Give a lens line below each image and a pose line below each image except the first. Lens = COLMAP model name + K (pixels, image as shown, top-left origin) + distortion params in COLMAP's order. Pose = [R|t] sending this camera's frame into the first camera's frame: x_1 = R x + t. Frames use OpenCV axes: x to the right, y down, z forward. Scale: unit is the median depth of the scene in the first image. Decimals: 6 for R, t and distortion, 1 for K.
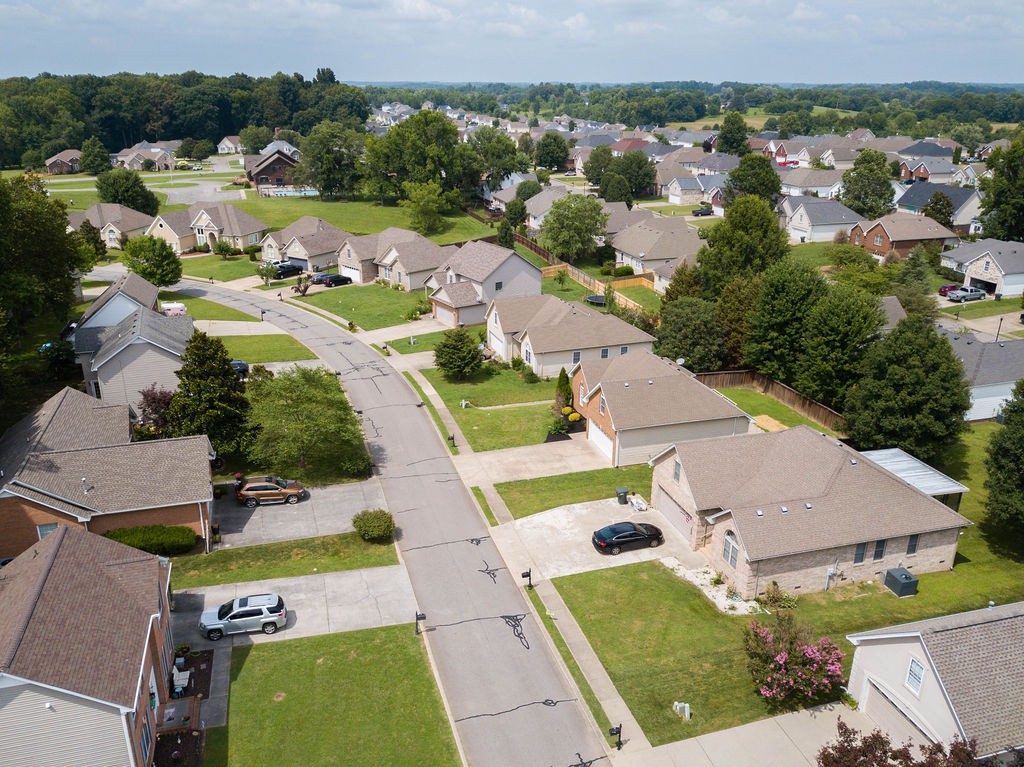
lens RADIAL K [[833.1, 0, 518.7], [0, 833.1, 382.4], [0, 0, 1]] dist [0.059307, -0.061997]
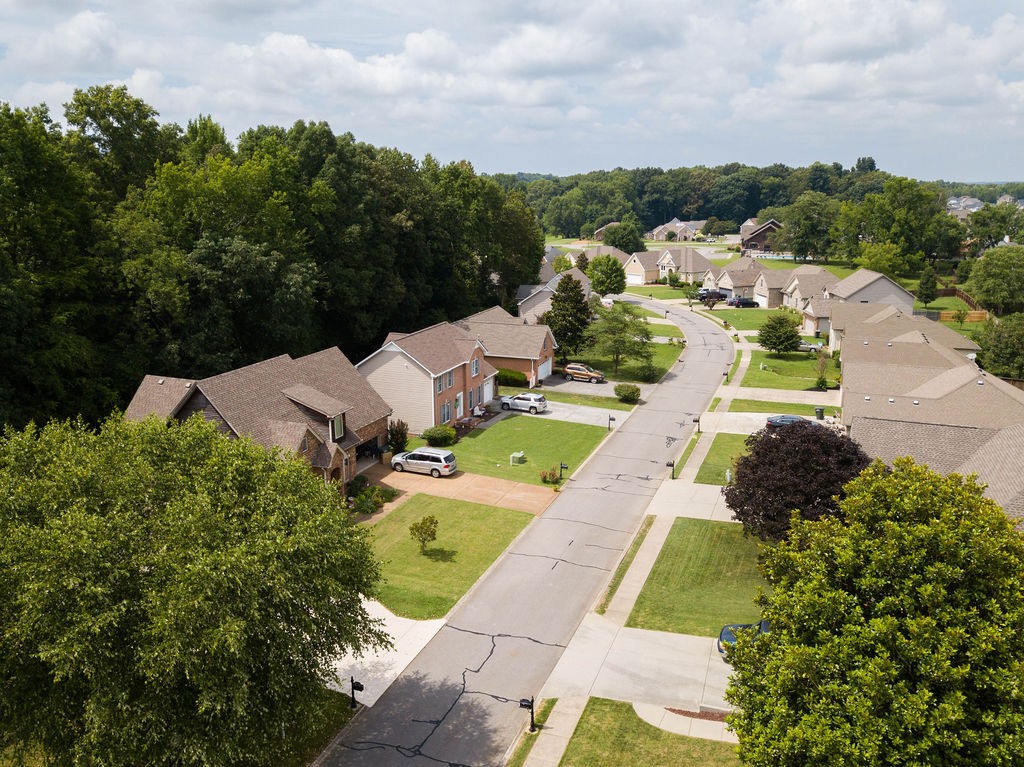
lens RADIAL K [[833.1, 0, 508.0], [0, 833.1, 386.3], [0, 0, 1]] dist [0.059307, -0.061997]
pose [[0.805858, 0.133756, -0.576804, 0.174880], [-0.192483, 0.980419, -0.041569, 0.088661], [0.559950, 0.144523, 0.815824, -0.117383]]
